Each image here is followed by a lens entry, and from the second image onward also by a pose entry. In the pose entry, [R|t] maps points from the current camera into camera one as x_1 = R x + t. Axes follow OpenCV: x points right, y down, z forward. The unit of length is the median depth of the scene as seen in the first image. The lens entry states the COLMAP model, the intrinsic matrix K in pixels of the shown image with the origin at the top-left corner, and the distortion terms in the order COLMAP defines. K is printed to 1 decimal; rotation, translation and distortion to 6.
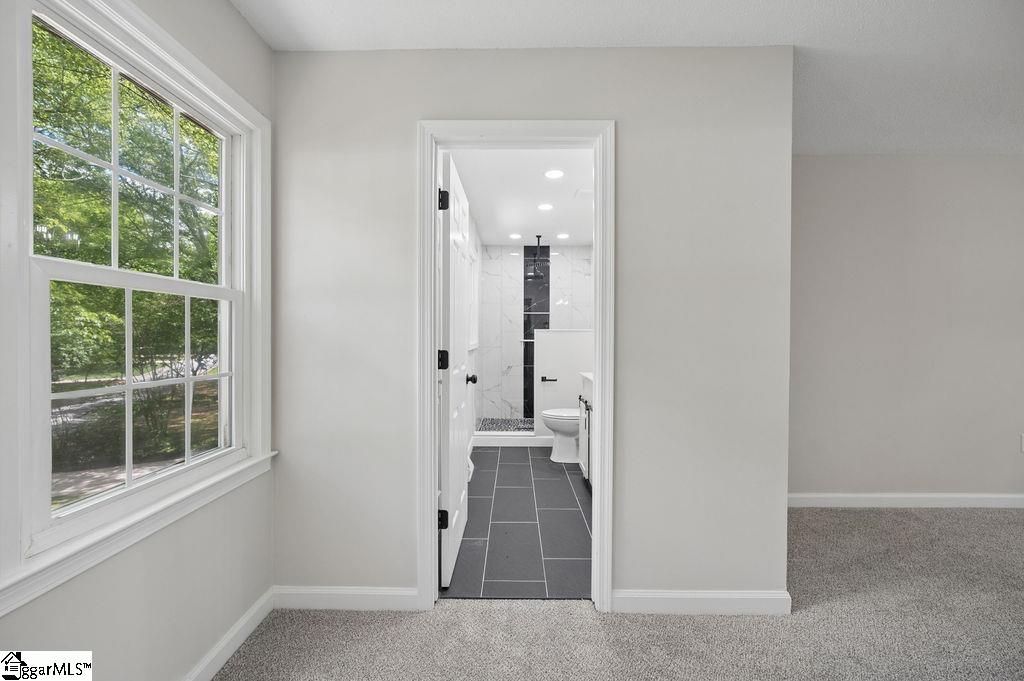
lens RADIAL K [[407.4, 0, 513.0], [0, 407.4, 340.2], [0, 0, 1]] dist [-0.006435, 0.001055]
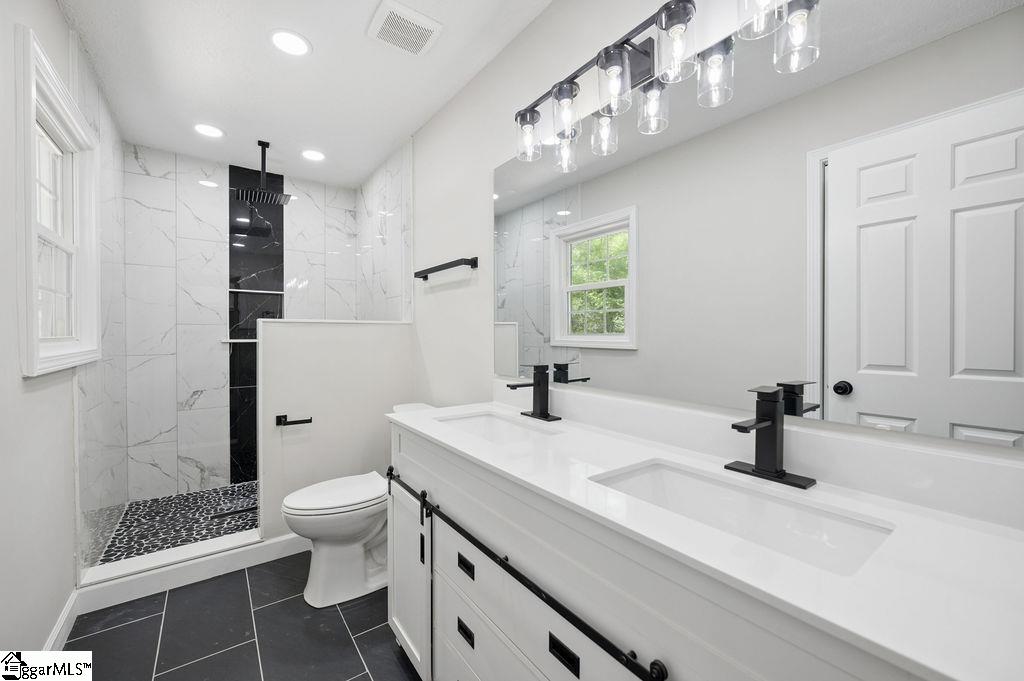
lens RADIAL K [[407.4, 0, 515.9], [0, 407.4, 335.4], [0, 0, 1]] dist [-0.006435, 0.001055]
pose [[0.799467, -0.005706, 0.600683, 0.006257], [0.006241, 0.999980, 0.001192, -0.004205], [-0.600677, 0.002796, 0.799487, 0.350462]]
